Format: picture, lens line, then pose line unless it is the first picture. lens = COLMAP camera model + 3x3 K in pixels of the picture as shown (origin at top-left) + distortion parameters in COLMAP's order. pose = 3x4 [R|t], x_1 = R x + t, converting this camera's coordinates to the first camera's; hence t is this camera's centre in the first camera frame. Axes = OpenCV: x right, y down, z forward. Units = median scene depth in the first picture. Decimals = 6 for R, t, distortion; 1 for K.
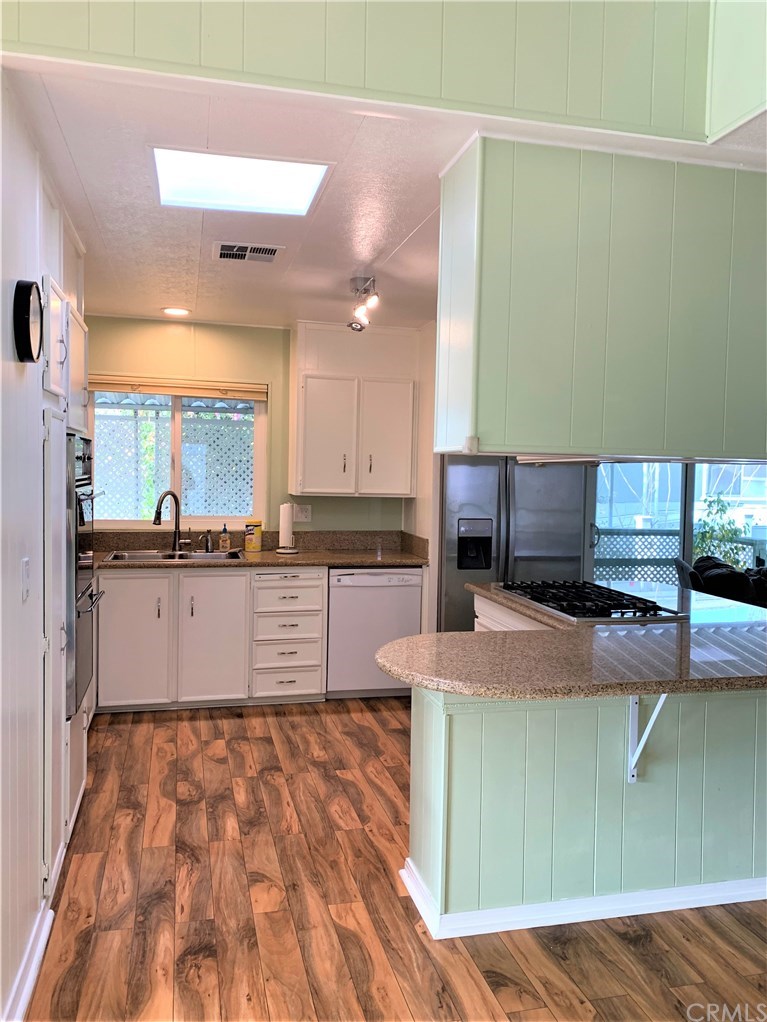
lens RADIAL K [[827.4, 0, 383.5], [0, 827.4, 511.0], [0, 0, 1]] dist [0.209835, -0.000741]
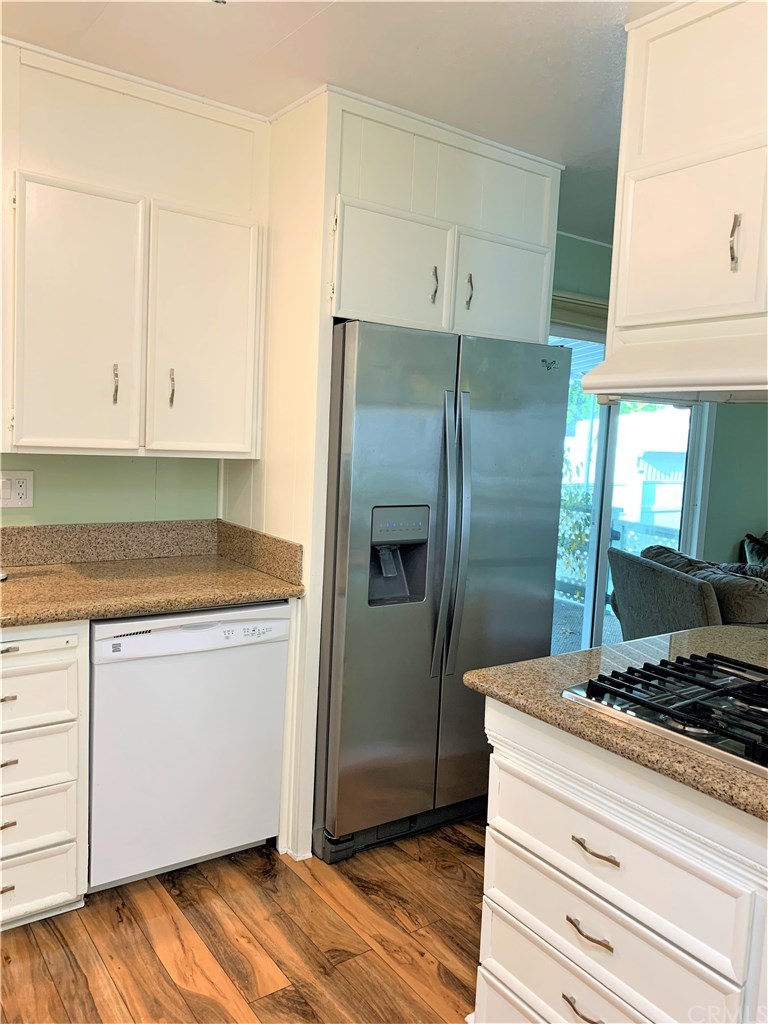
lens RADIAL K [[789.4, 0, 389.7], [0, 789.4, 505.8], [0, 0, 1]] dist [0.024428, -0.028316]
pose [[0.925729, -0.014333, 0.377915, -0.073817], [-0.010157, 0.997979, 0.062728, -0.019256], [-0.378051, -0.061908, 0.923713, 0.533669]]
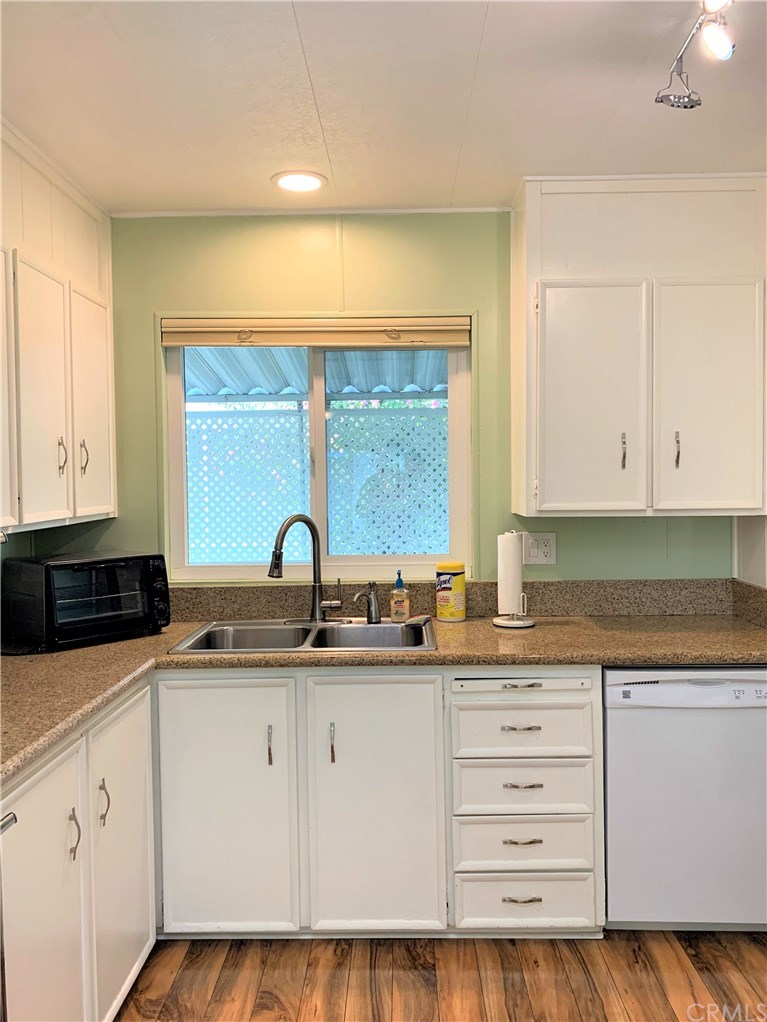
lens RADIAL K [[819.1, 0, 379.5], [0, 819.1, 498.4], [0, 0, 1]] dist [0.010034, -0.009180]
pose [[0.965124, -0.028689, -0.260218, -0.061802], [0.022127, 0.999360, -0.028111, -0.018096], [0.260858, 0.021372, 0.965141, 0.483392]]
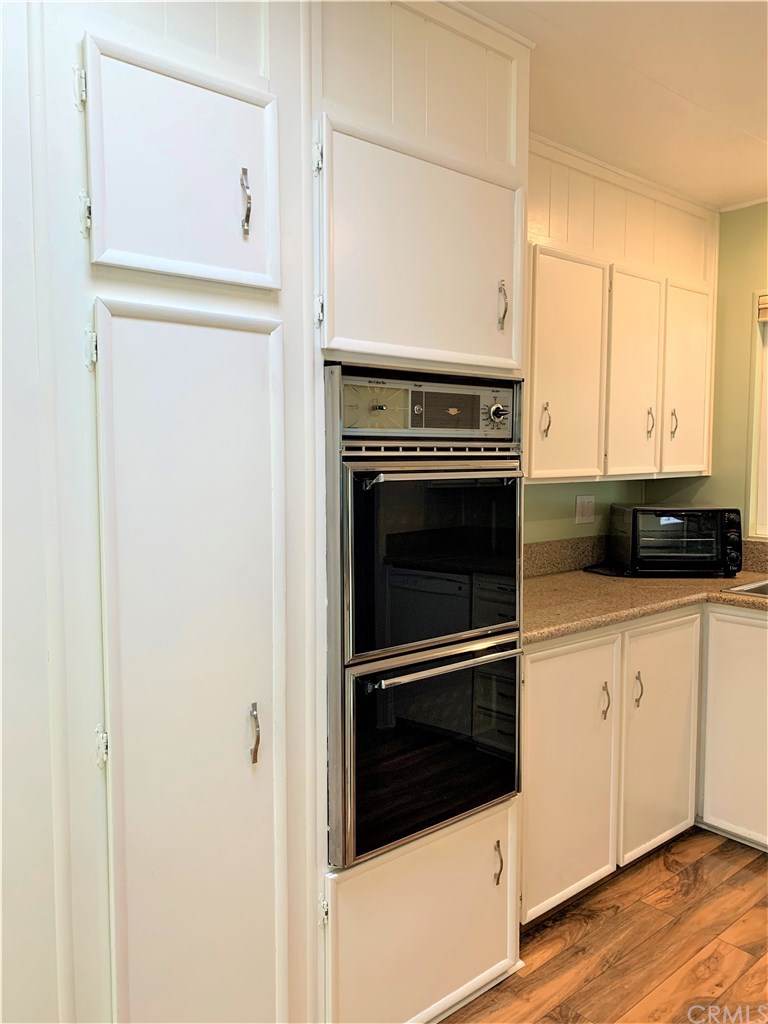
lens RADIAL K [[789.4, 0, 389.7], [0, 789.4, 505.8], [0, 0, 1]] dist [0.024428, -0.028316]
pose [[0.453576, 0.044298, -0.890116, 0.062229], [-0.038261, 0.998811, 0.030210, -0.010299], [0.890396, 0.020355, 0.454732, 0.467423]]
